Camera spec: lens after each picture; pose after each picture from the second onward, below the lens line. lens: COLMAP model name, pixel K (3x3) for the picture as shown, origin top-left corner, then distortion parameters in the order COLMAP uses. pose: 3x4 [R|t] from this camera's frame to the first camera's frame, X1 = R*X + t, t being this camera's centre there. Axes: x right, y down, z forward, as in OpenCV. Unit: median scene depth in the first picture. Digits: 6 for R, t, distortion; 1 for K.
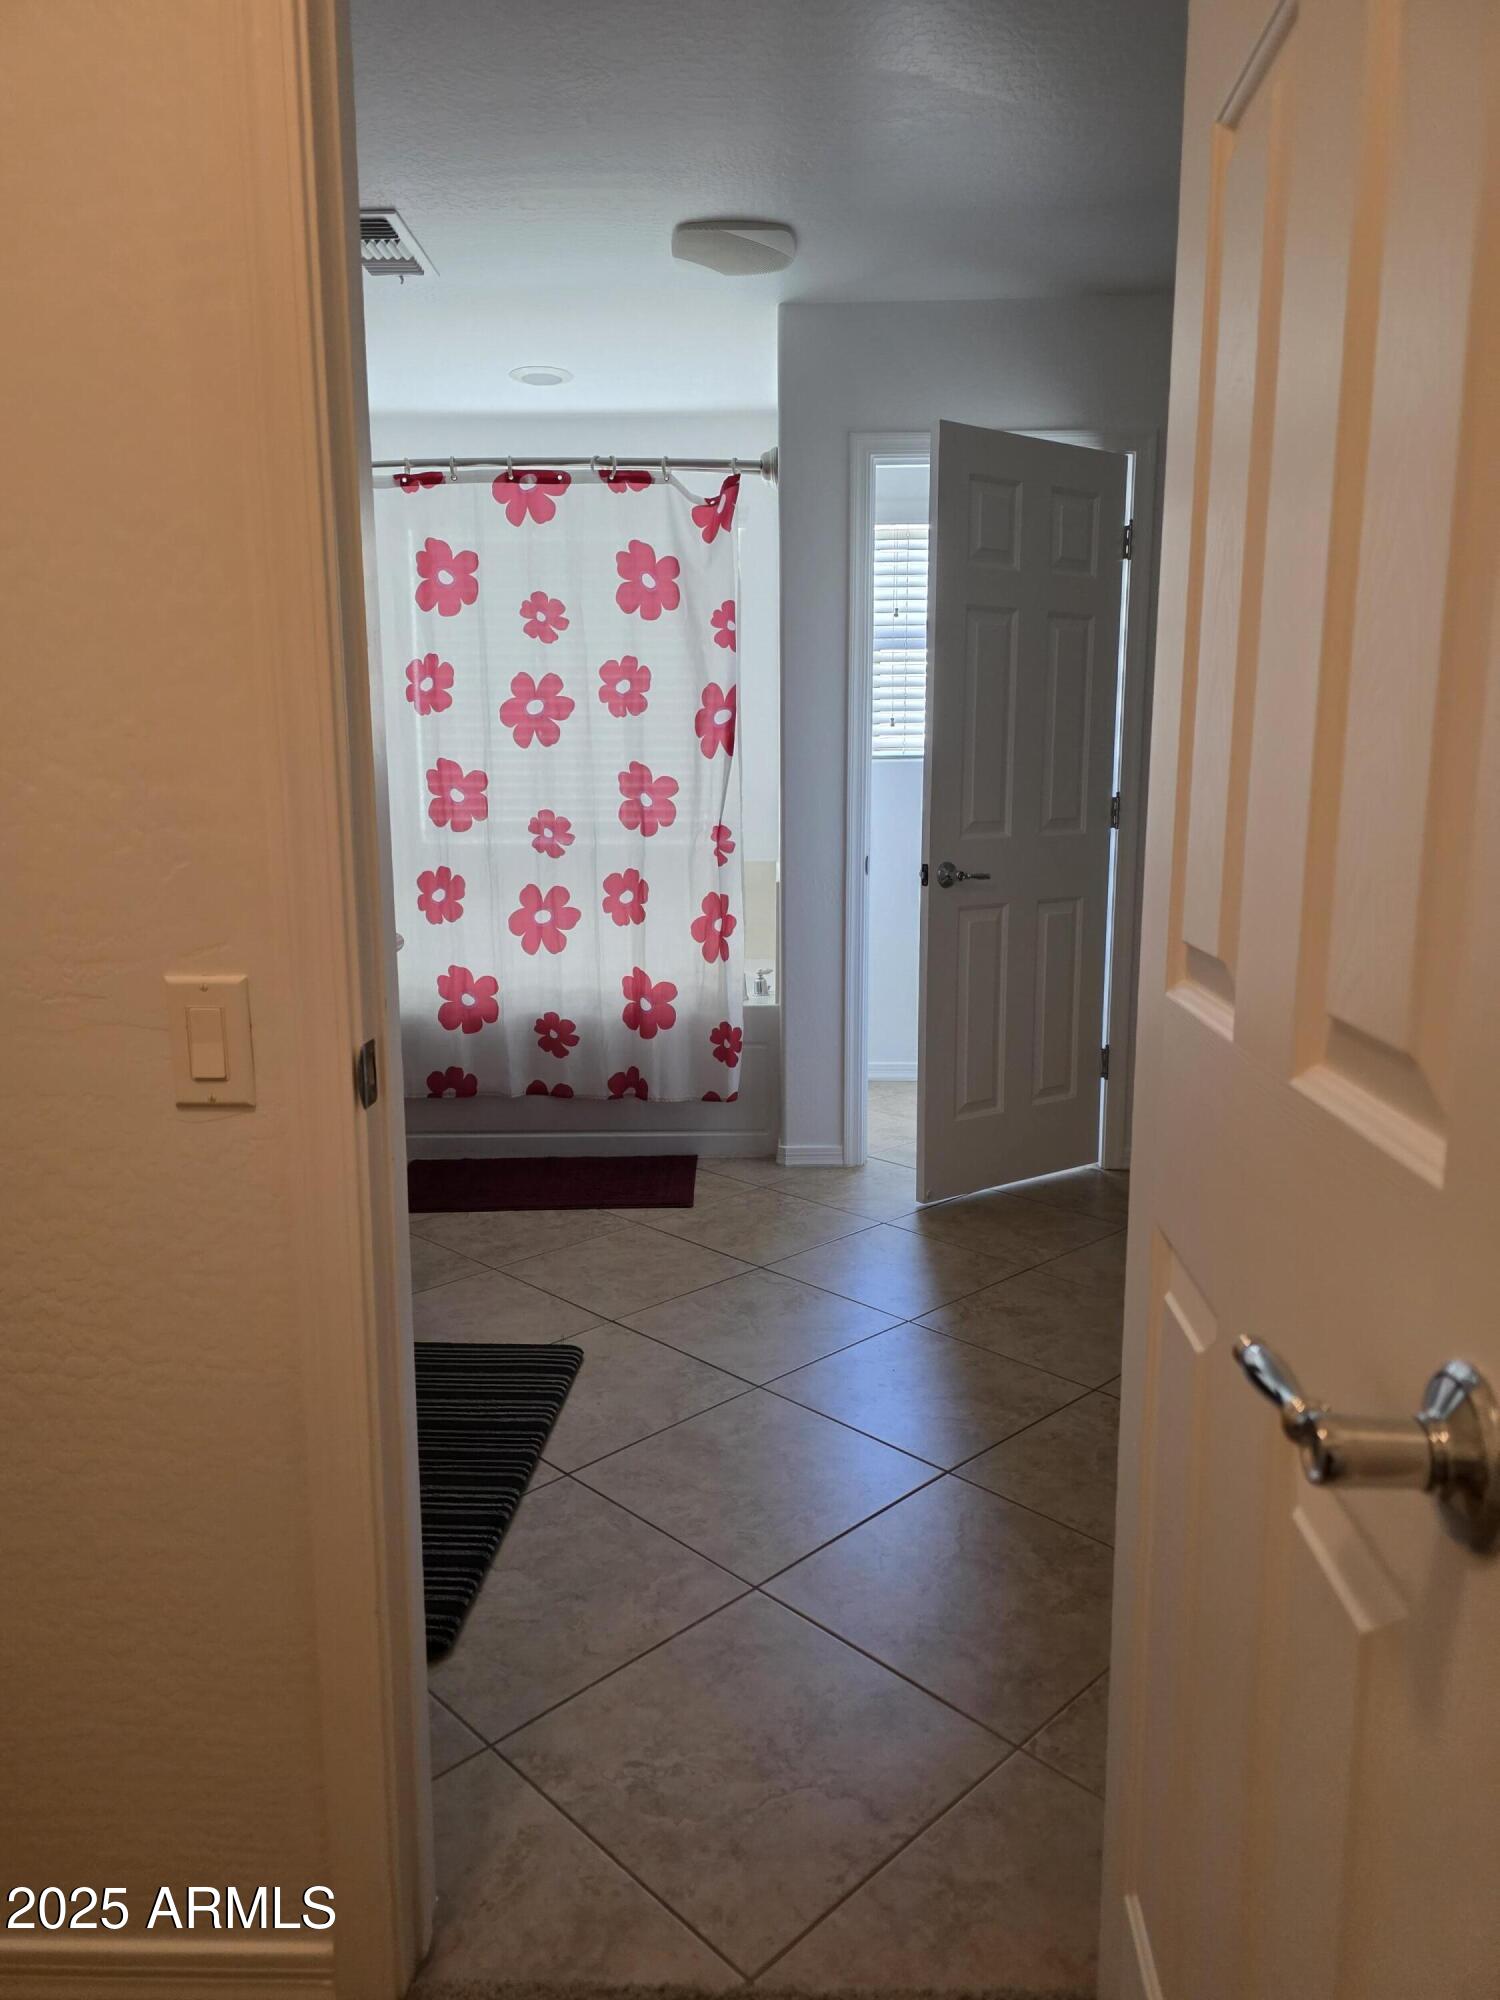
lens RADIAL K [[1341.2, 0, 747.8], [0, 1341.2, 991.8], [0, 0, 1]] dist [0.025775, -0.002911]
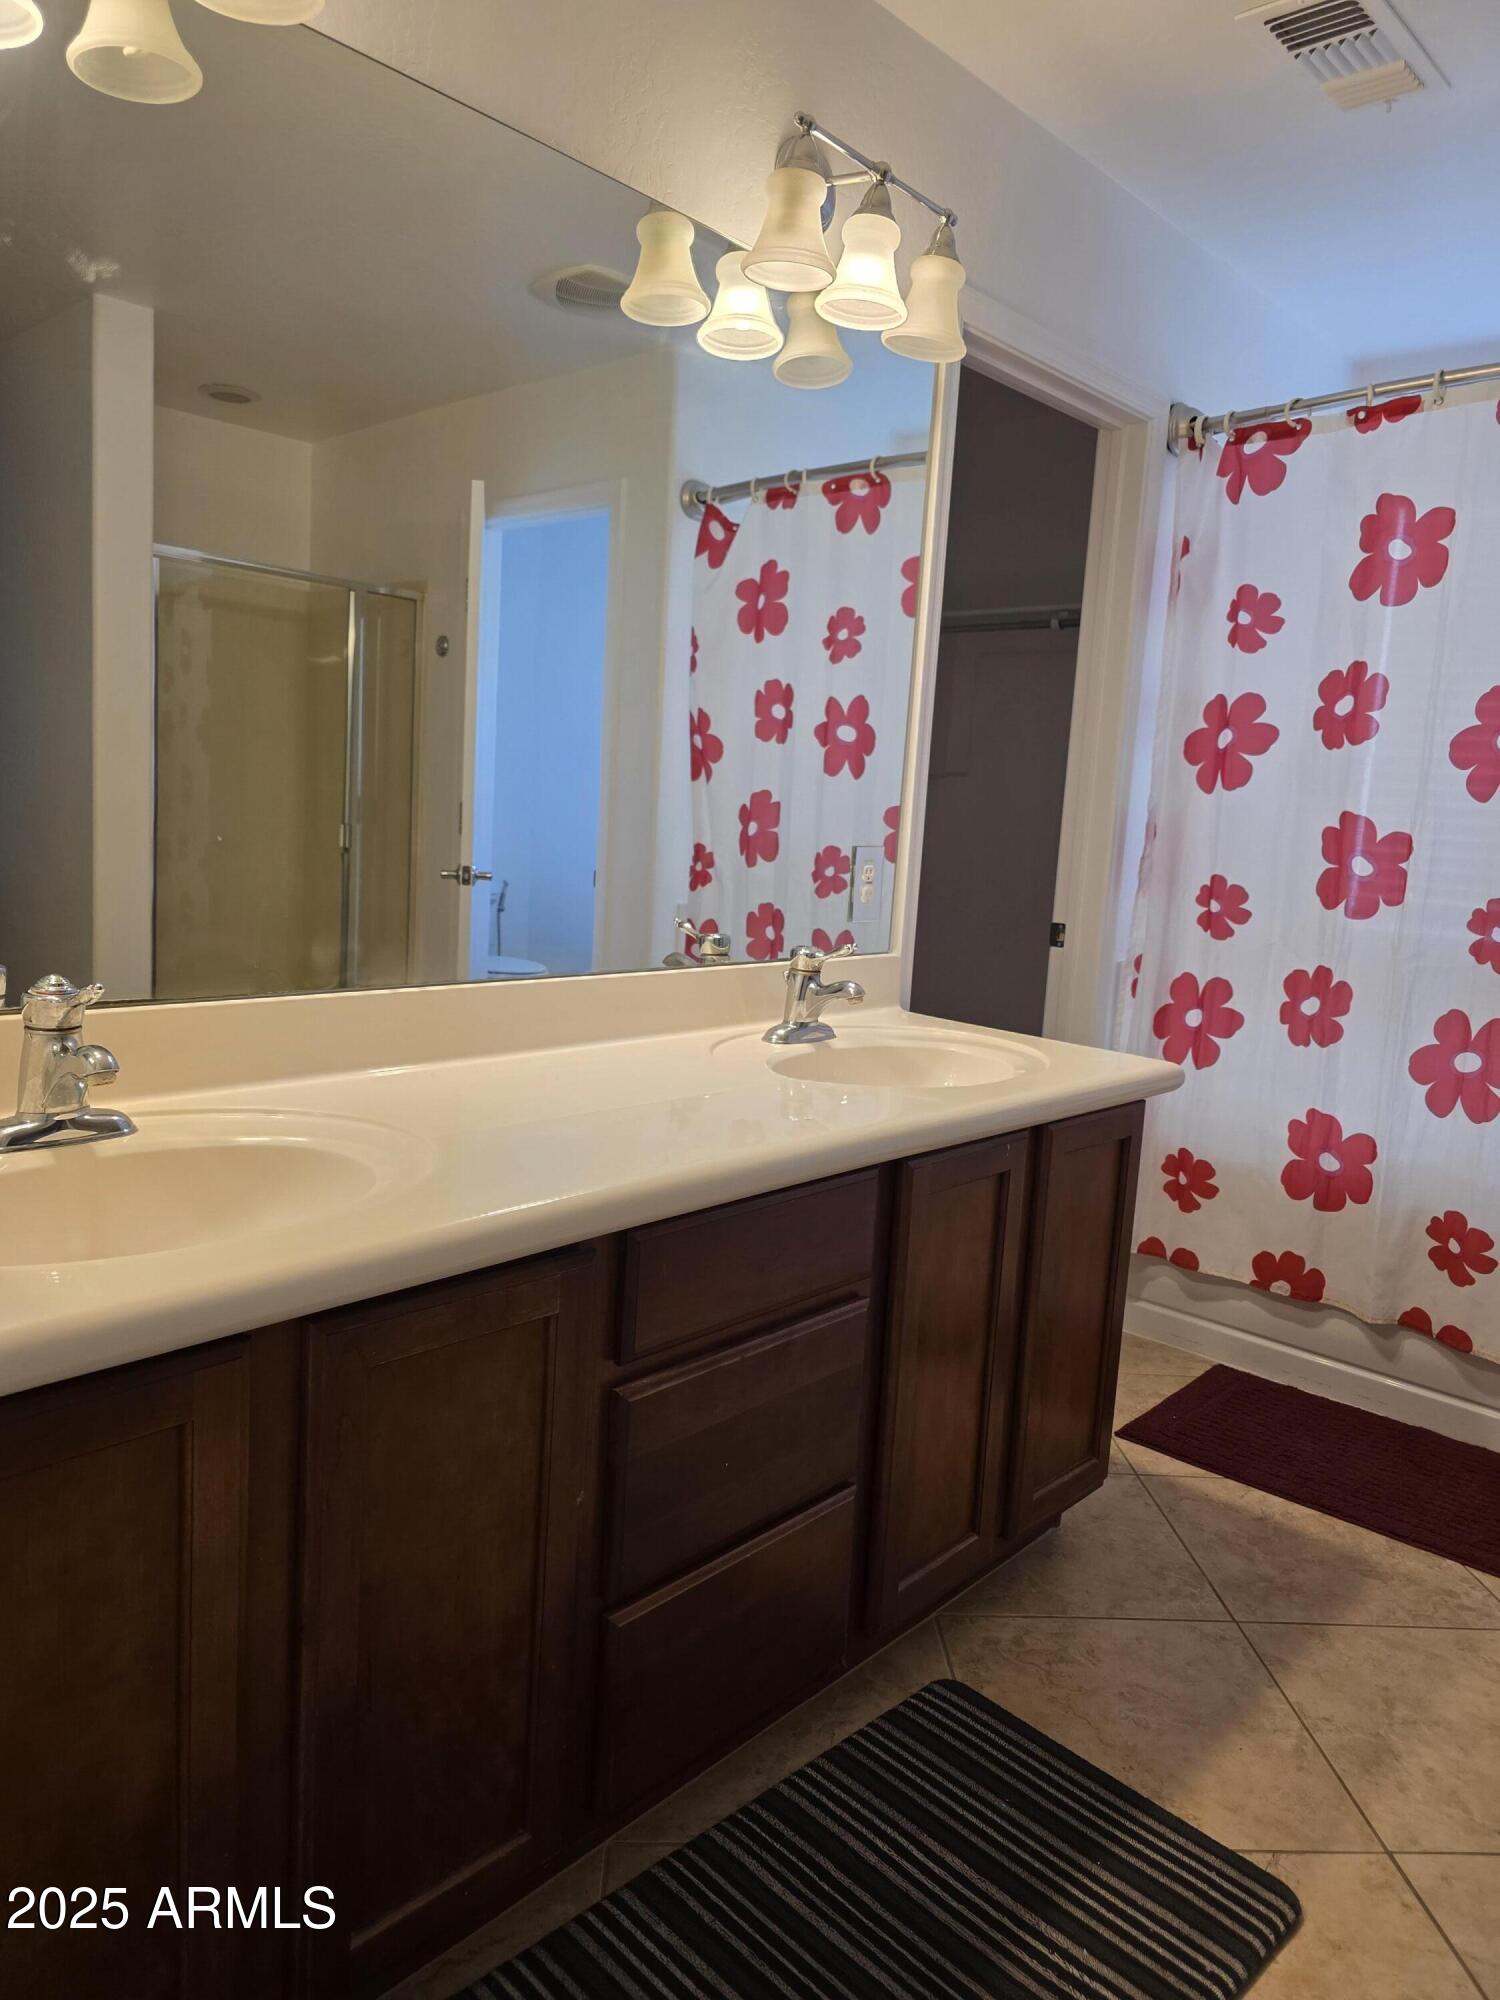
lens RADIAL K [[1341.2, 0, 747.8], [0, 1341.2, 991.8], [0, 0, 1]] dist [0.025775, -0.002911]
pose [[0.734820, 0.135992, -0.664489, 0.018967], [-0.156298, 0.987278, 0.029212, -0.054337], [0.660007, 0.082393, 0.746727, 0.286591]]
